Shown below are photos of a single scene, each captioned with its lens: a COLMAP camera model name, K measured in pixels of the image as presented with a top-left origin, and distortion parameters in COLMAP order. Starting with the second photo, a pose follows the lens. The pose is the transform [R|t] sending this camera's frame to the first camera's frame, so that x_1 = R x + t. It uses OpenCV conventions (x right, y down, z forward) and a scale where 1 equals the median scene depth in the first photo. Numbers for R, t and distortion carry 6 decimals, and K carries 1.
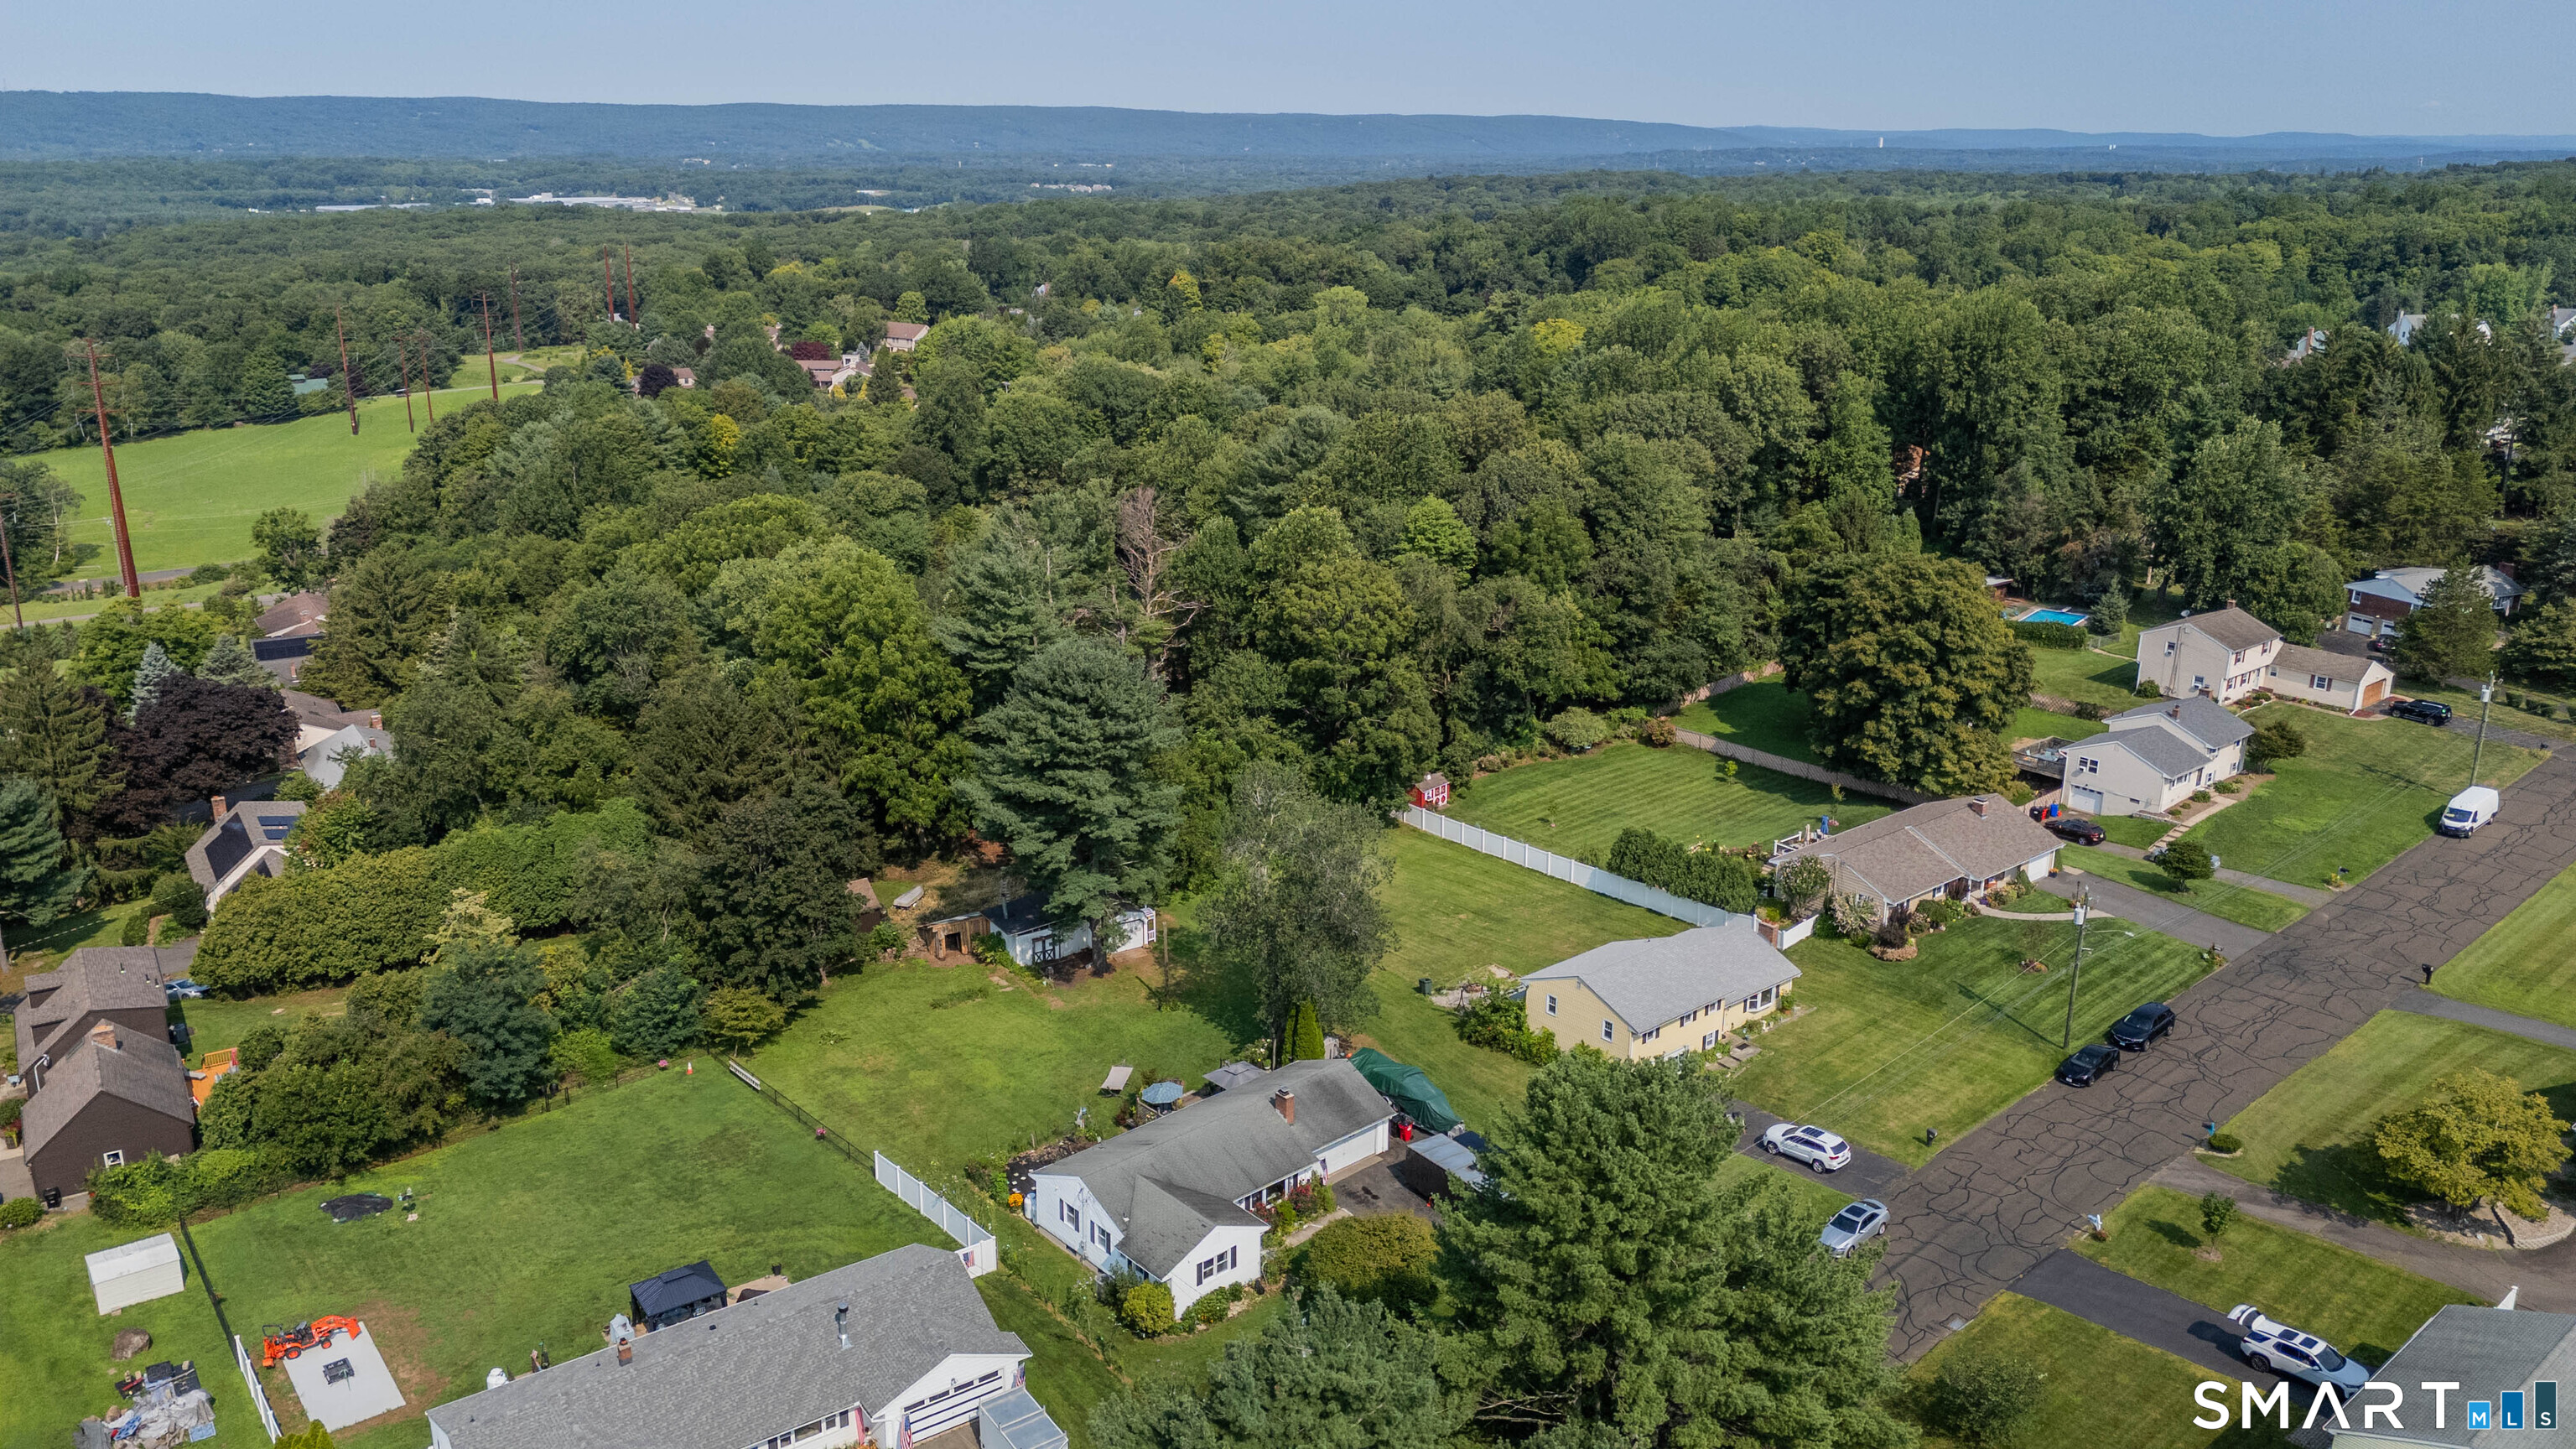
lens RADIAL K [[1887.9, 0, 1280.6], [0, 1887.9, 718.9], [0, 0, 1]] dist [0.098779, -0.108012]
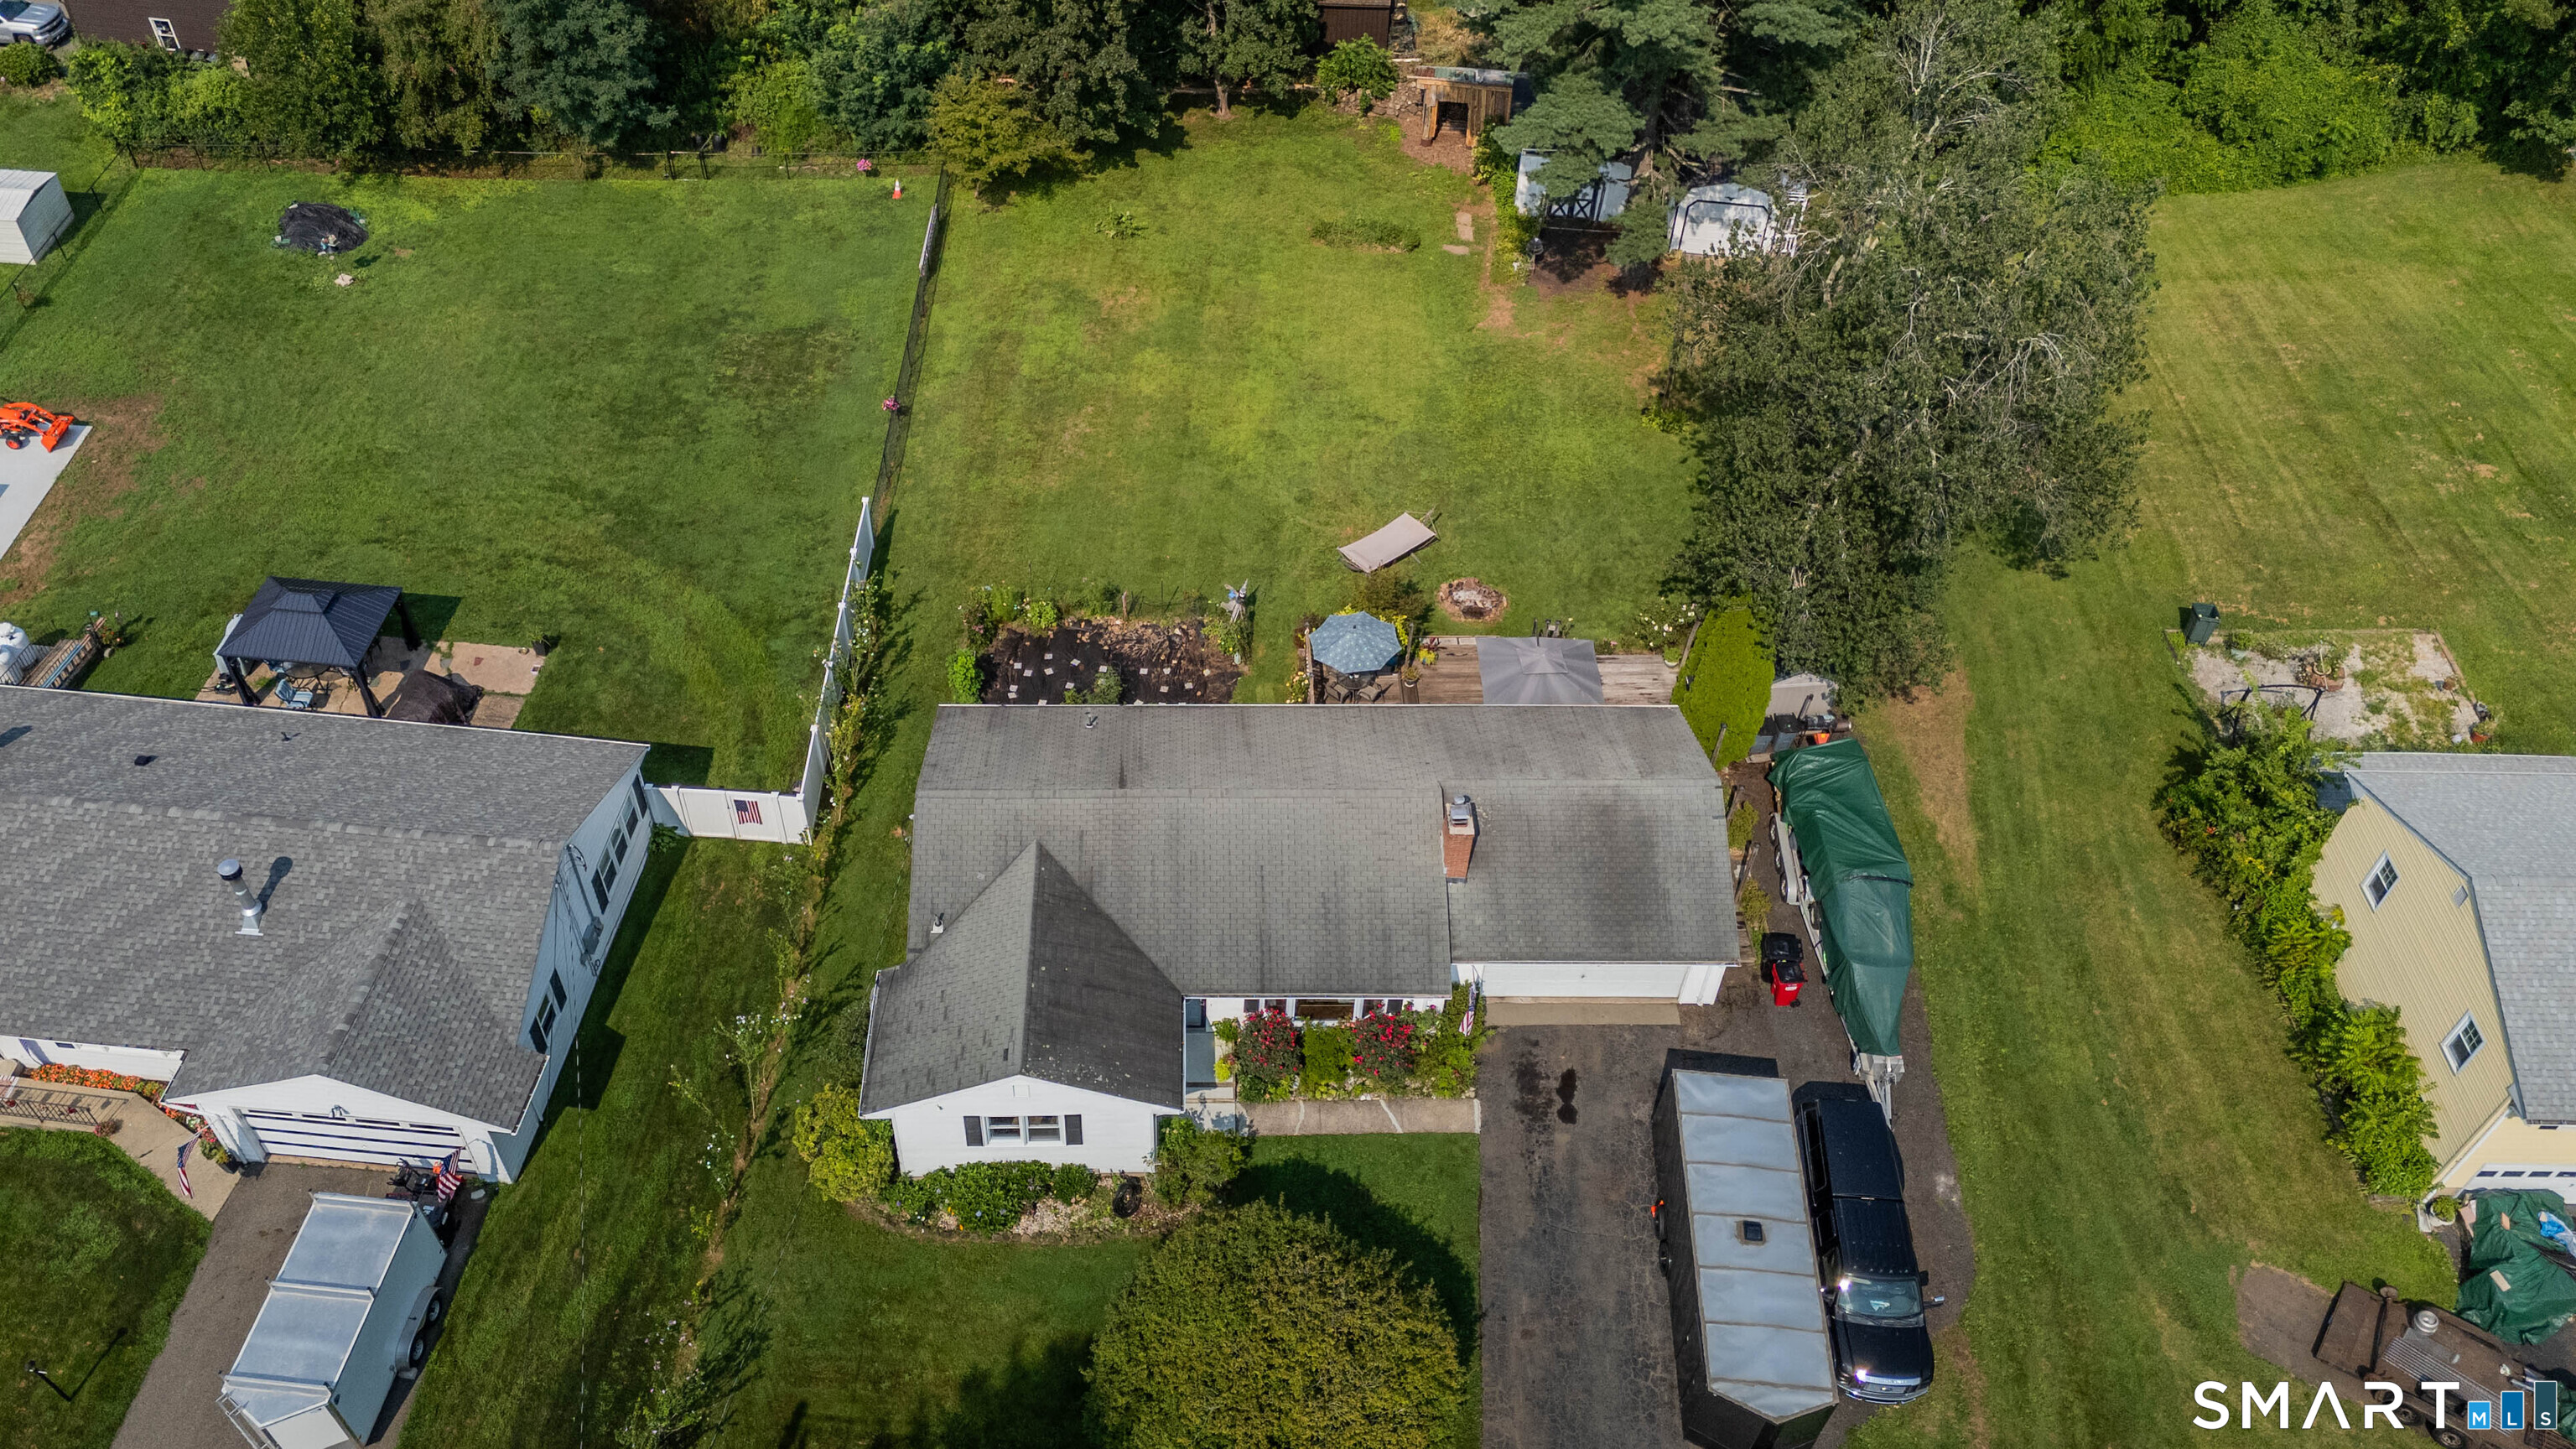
lens RADIAL K [[1979.6, 0, 1224.7], [0, 1979.6, 718.5], [0, 0, 1]] dist [0.092243, -0.086921]
pose [[0.757687, 0.482891, -0.439007, 0.128021], [-0.205218, 0.814856, 0.542121, -0.043702], [0.619512, -0.320666, 0.716504, 0.576782]]
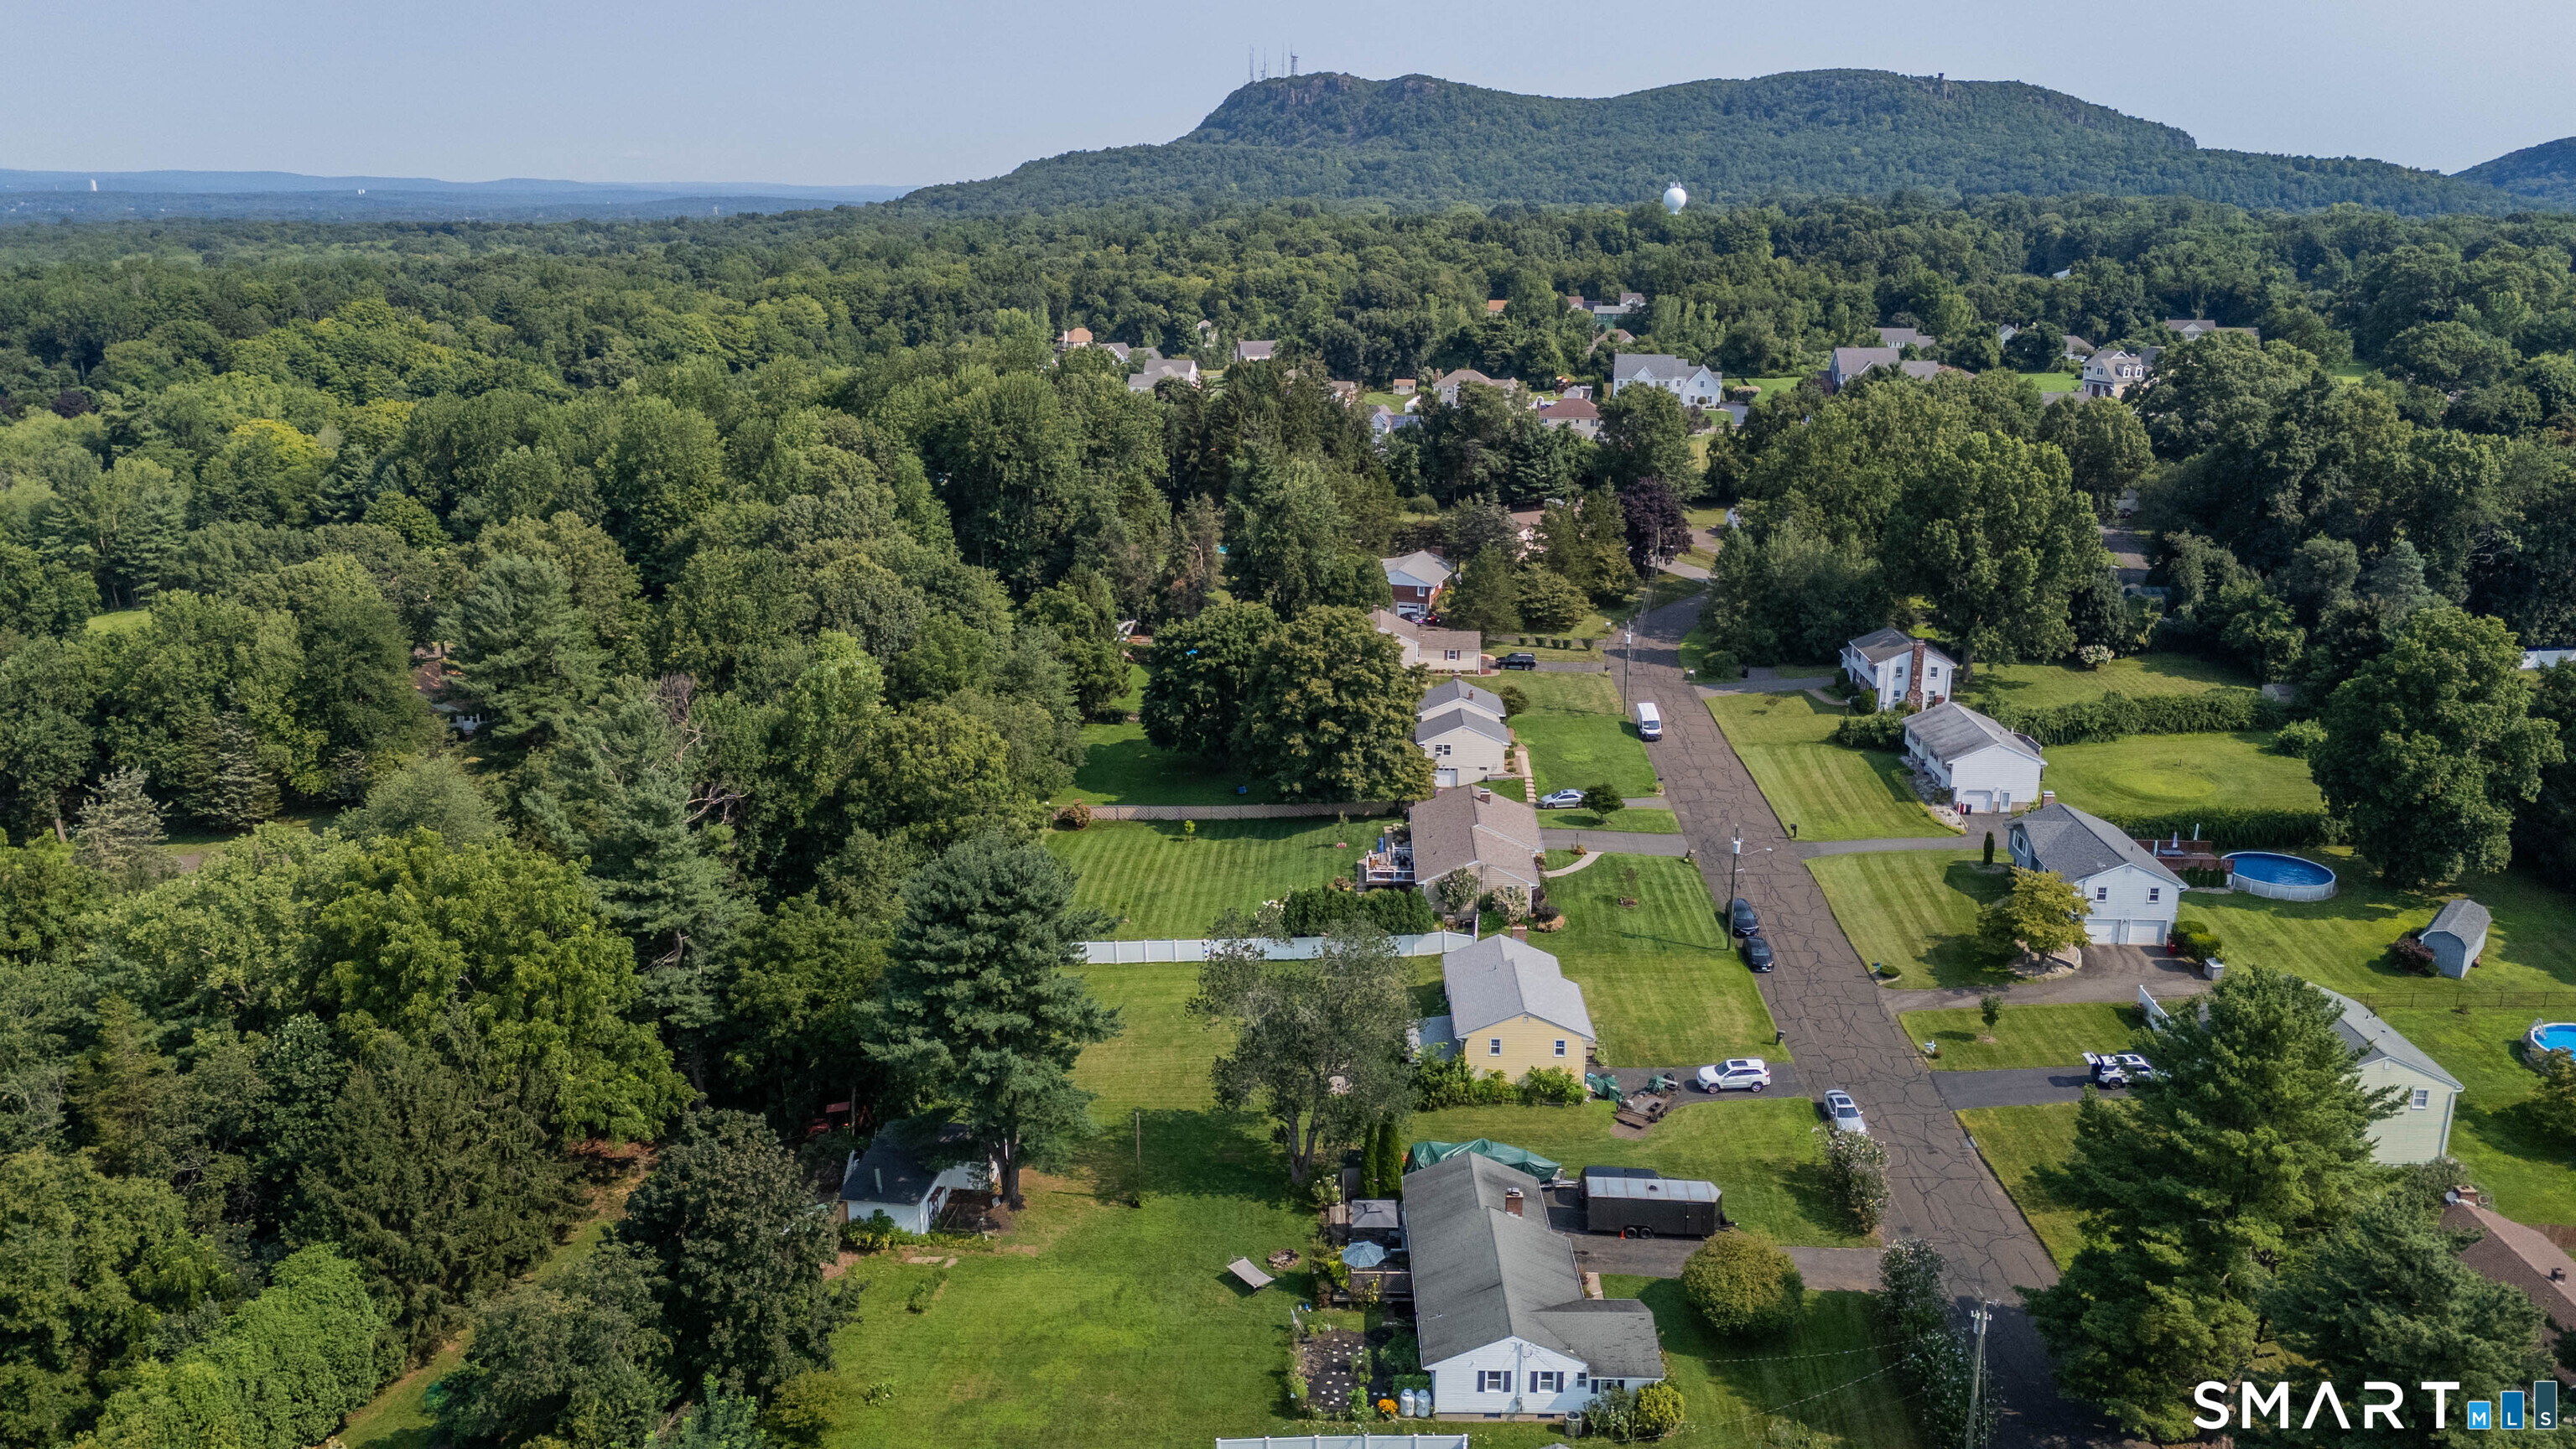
lens RADIAL K [[1887.9, 0, 1280.6], [0, 1887.9, 718.9], [0, 0, 1]] dist [0.098779, -0.108012]
pose [[0.671830, -0.207264, 0.711116, -0.686226], [0.221734, 0.972302, 0.073905, -0.145322], [-0.706738, 0.108027, 0.699179, 0.284954]]
